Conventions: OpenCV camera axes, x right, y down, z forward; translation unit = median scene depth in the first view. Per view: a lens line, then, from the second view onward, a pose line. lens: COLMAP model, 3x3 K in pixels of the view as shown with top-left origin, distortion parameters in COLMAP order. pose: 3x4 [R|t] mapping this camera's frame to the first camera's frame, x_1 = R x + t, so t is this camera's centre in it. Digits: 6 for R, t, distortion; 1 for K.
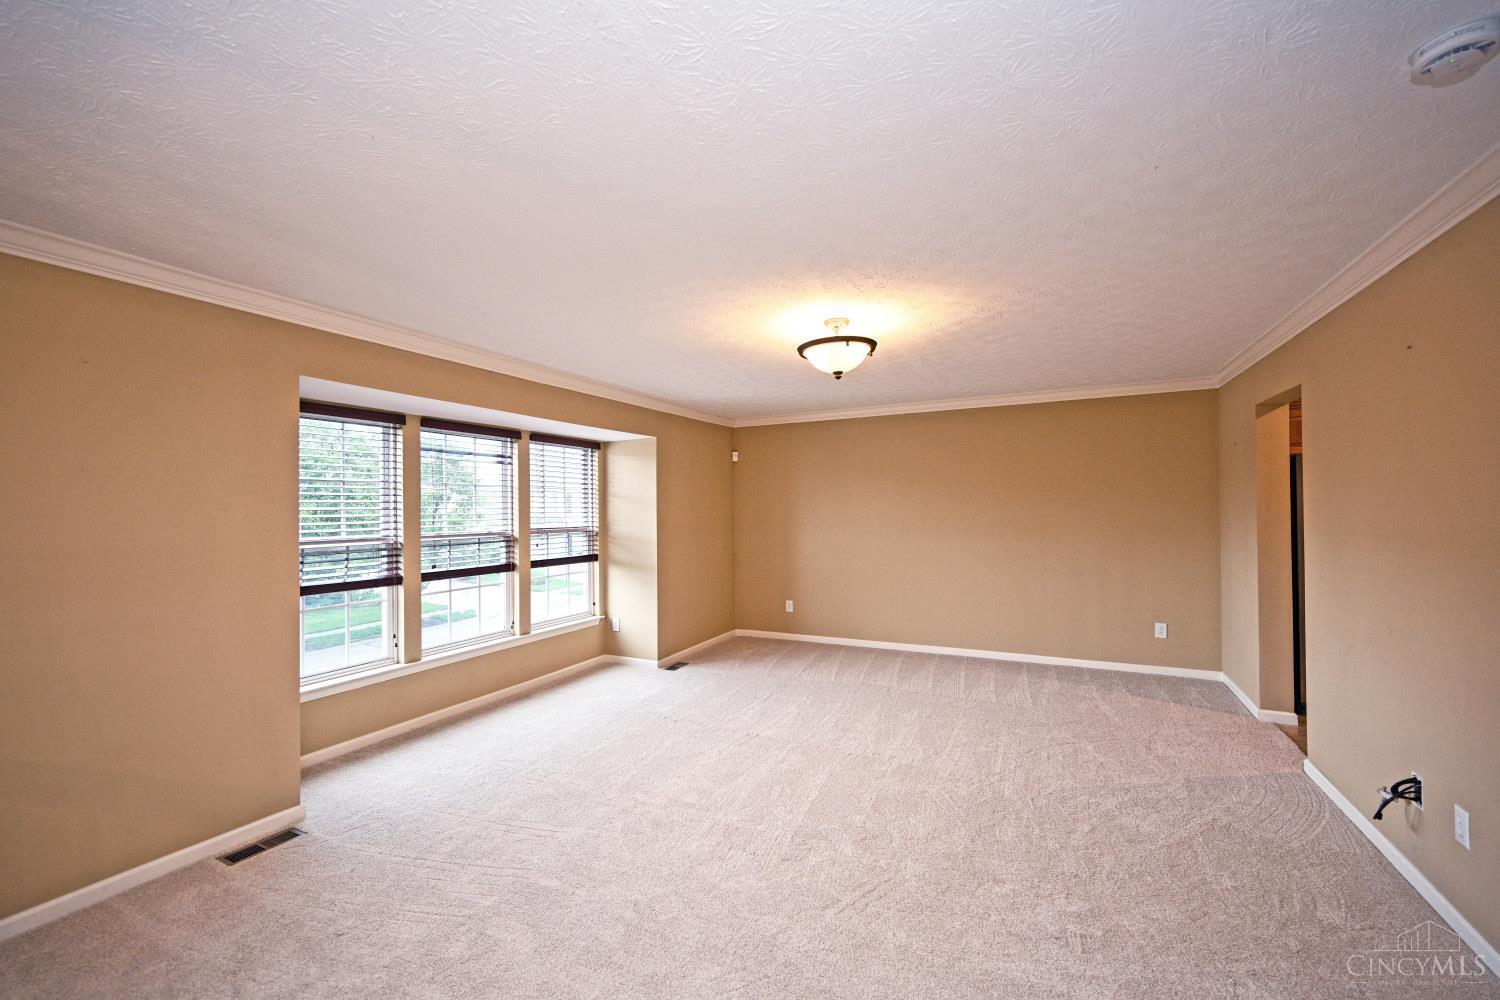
lens RADIAL K [[622.1, 0, 767.7], [0, 622.1, 505.0], [0, 0, 1]] dist [0.000410, 0.000066]
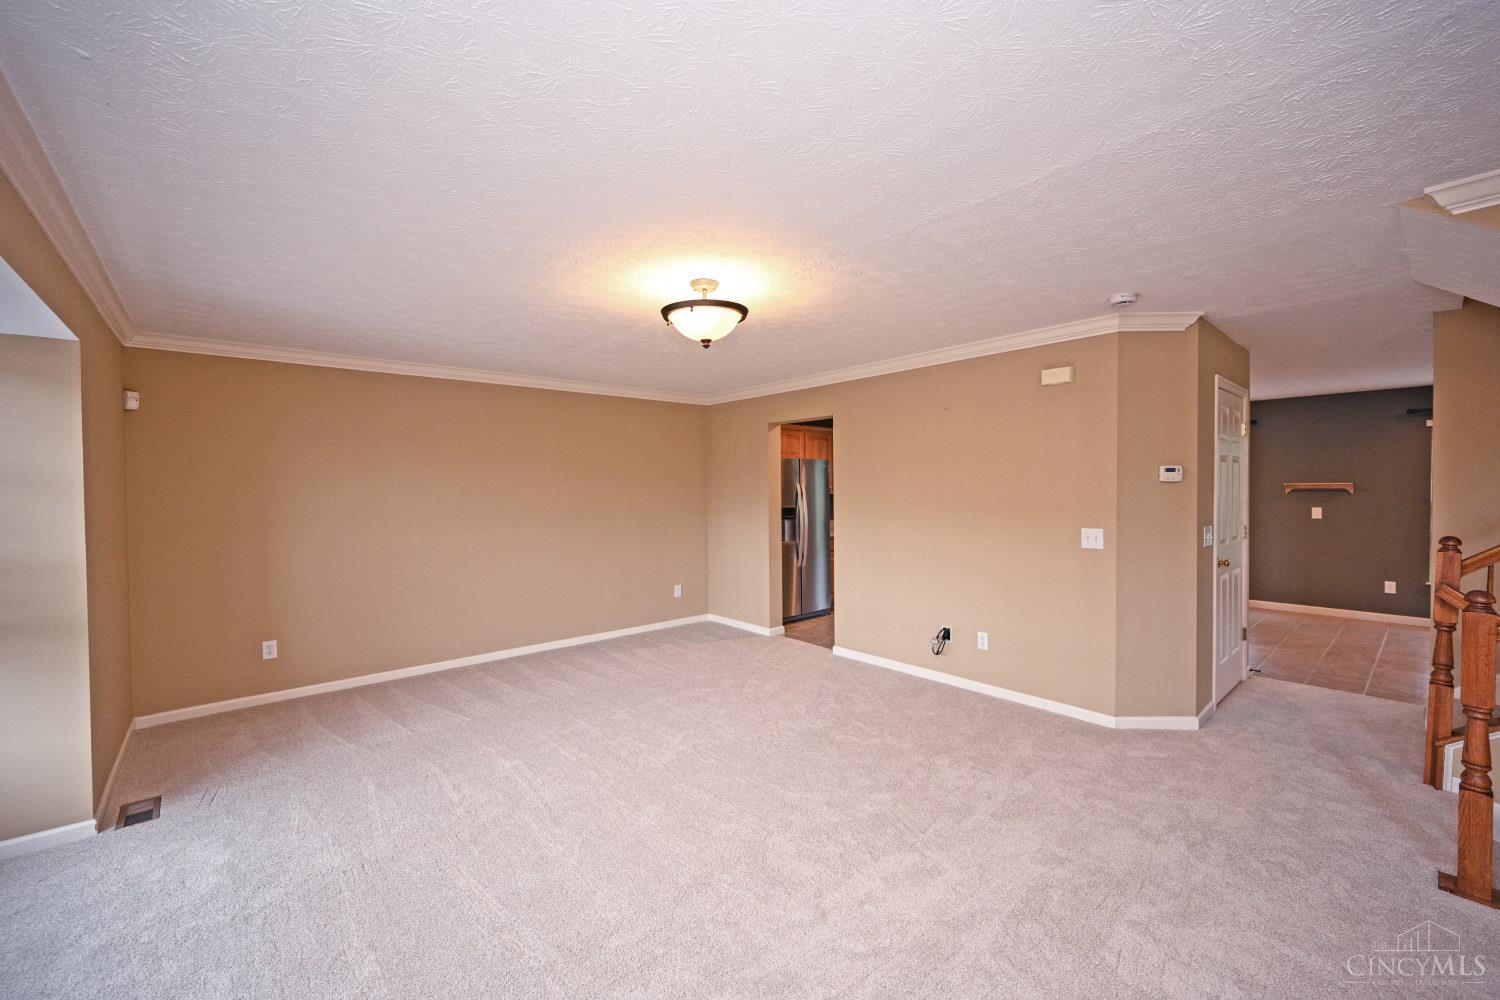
lens RADIAL K [[600.1, 0, 747.8], [0, 600.1, 505.7], [0, 0, 1]] dist [0.000018, 0.000047]
pose [[0.370516, -0.013329, 0.928730, -0.469642], [0.001857, 0.999906, 0.013610, 0.010739], [-0.928824, -0.003318, 0.370506, 0.428103]]
